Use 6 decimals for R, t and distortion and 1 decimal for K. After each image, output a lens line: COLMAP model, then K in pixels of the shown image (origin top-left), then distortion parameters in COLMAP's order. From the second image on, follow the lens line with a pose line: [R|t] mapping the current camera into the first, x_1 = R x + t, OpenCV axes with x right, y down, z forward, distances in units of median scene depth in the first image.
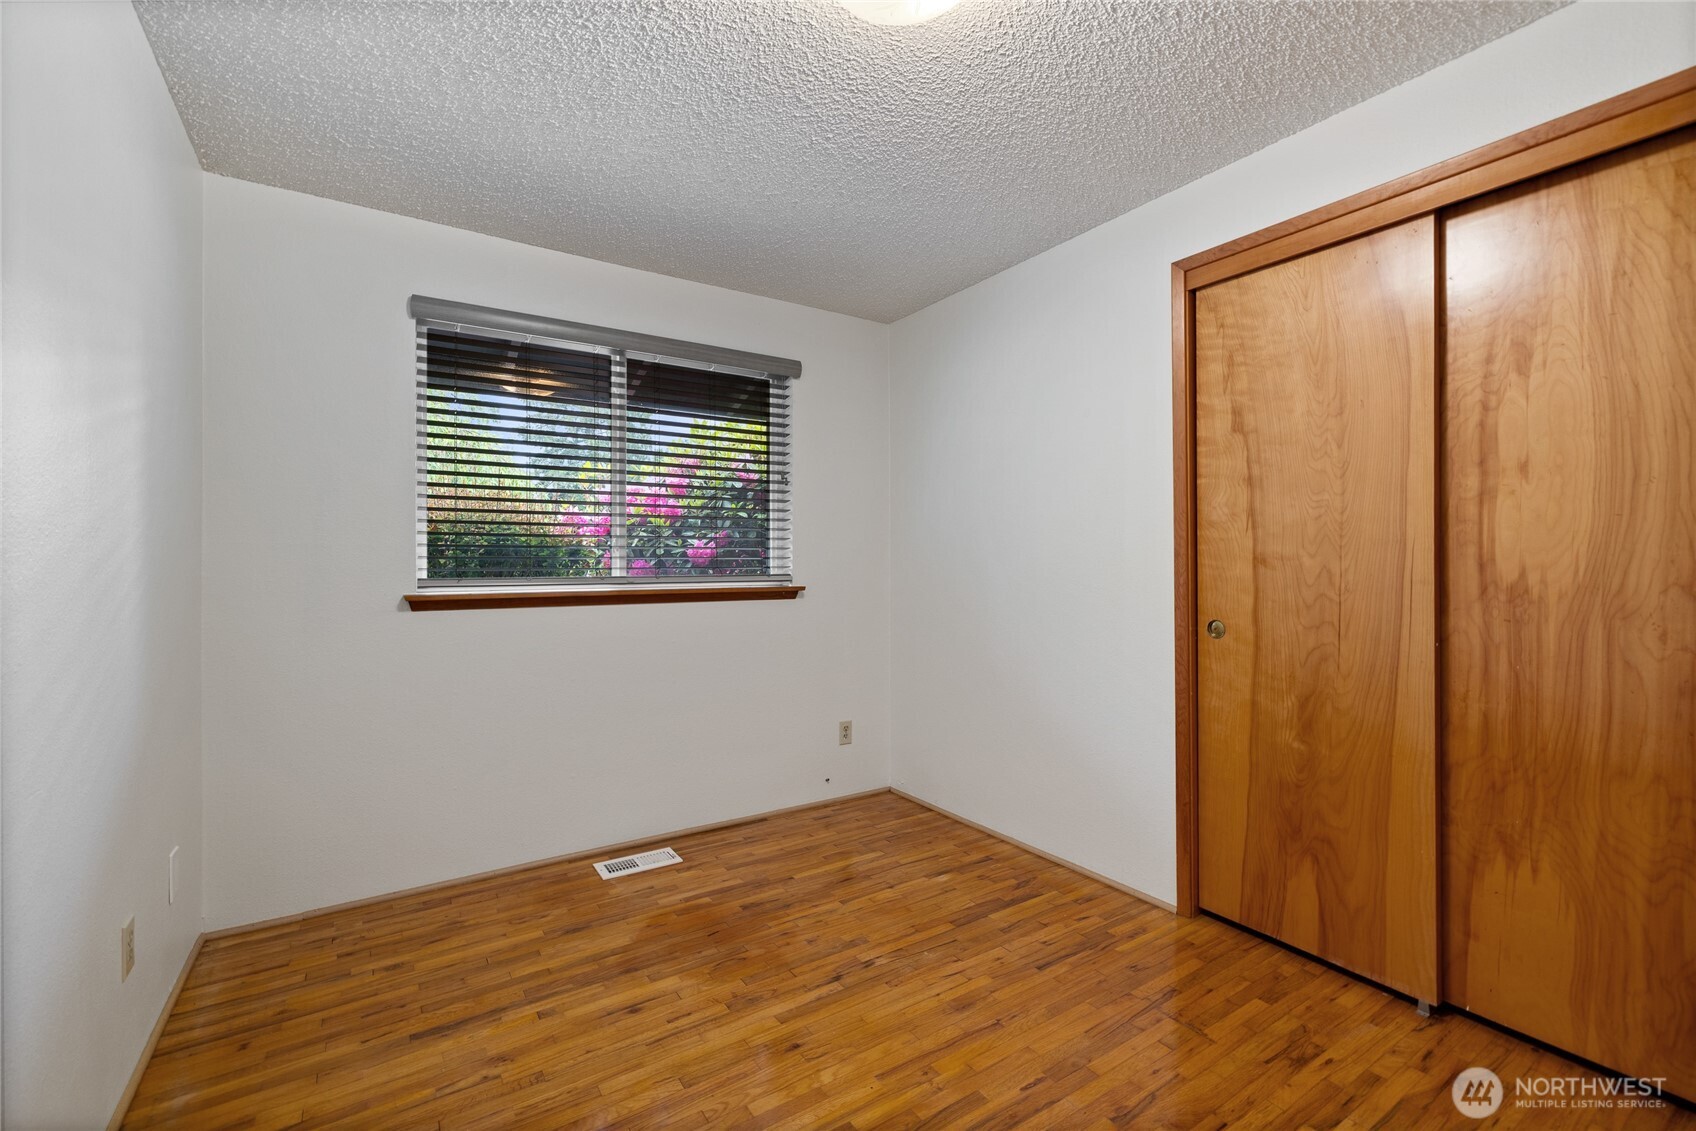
lens RADIAL K [[713.5, 0, 826.3], [0, 713.5, 559.8], [0, 0, 1]] dist [-0.001800, 0.000031]
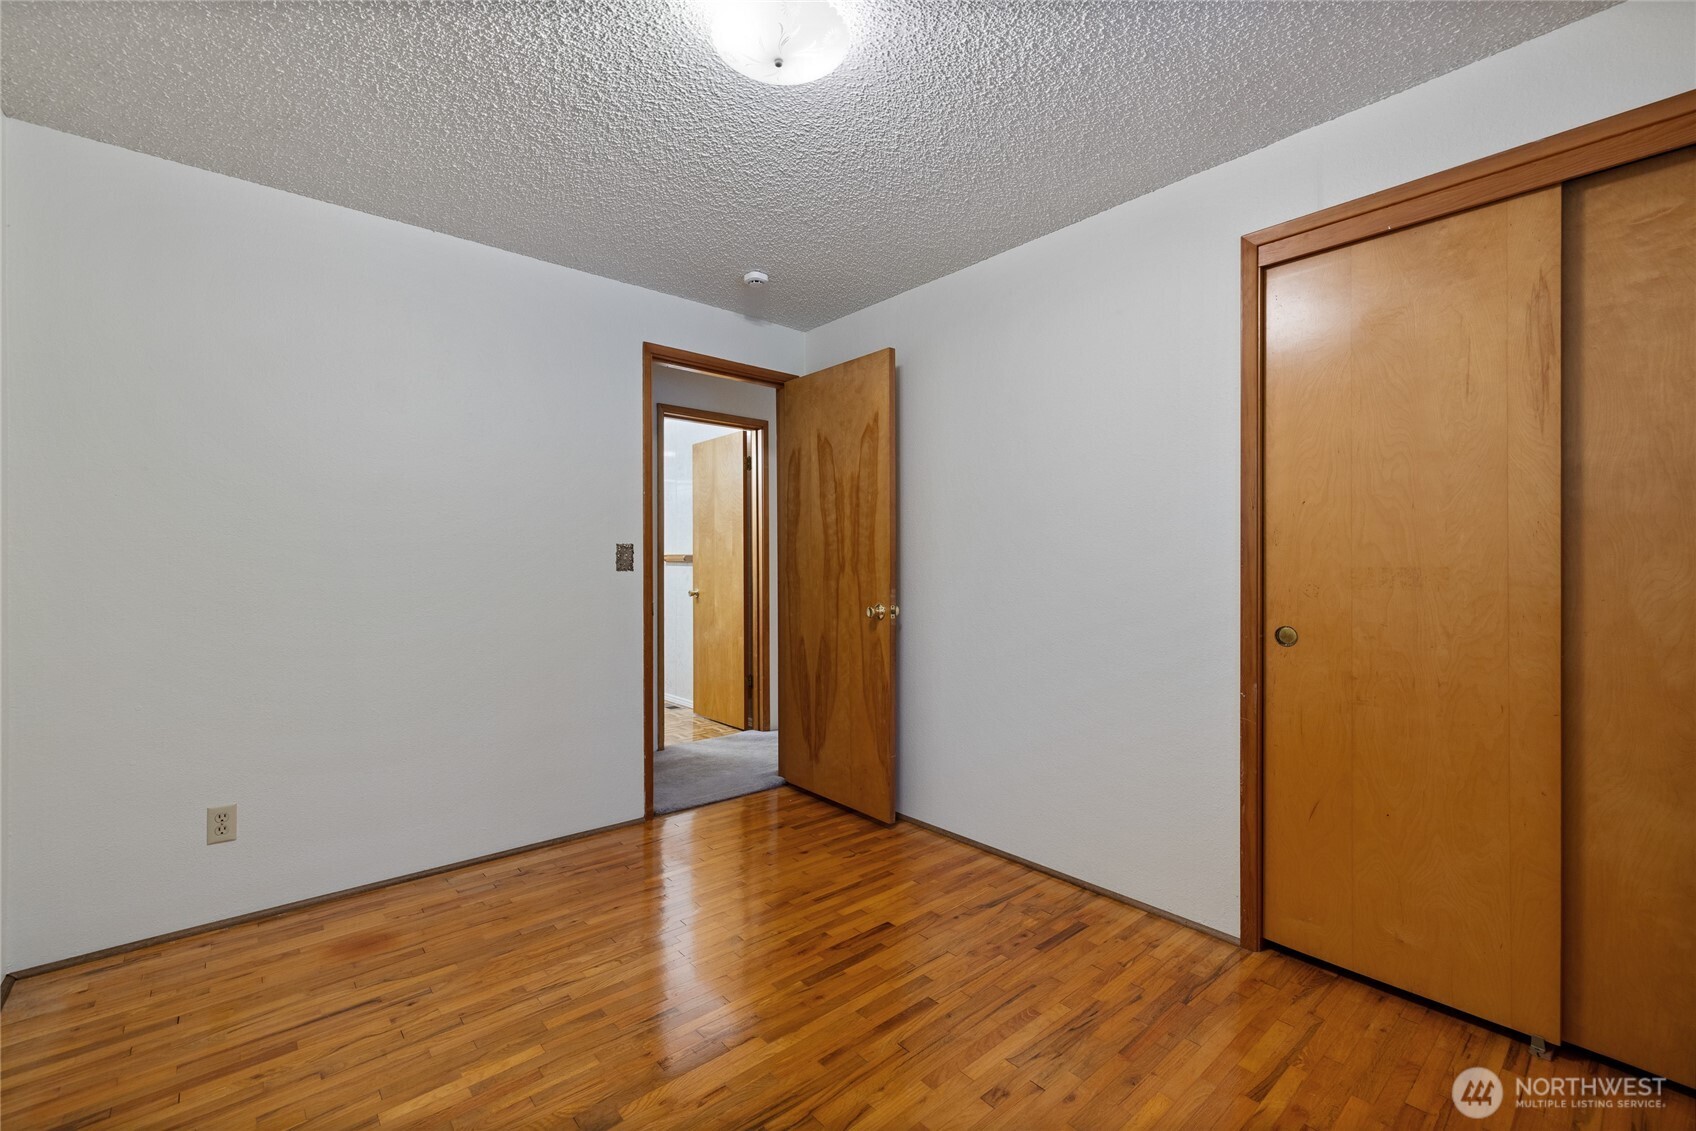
lens RADIAL K [[691.7, 0, 851.8], [0, 691.7, 572.4], [0, 0, 1]] dist [-0.001105, -0.000133]
pose [[0.988367, 0.006196, 0.151962, -0.154218], [-0.008035, 0.999902, 0.011490, 0.008570], [-0.151876, -0.012578, 0.988319, 0.215976]]
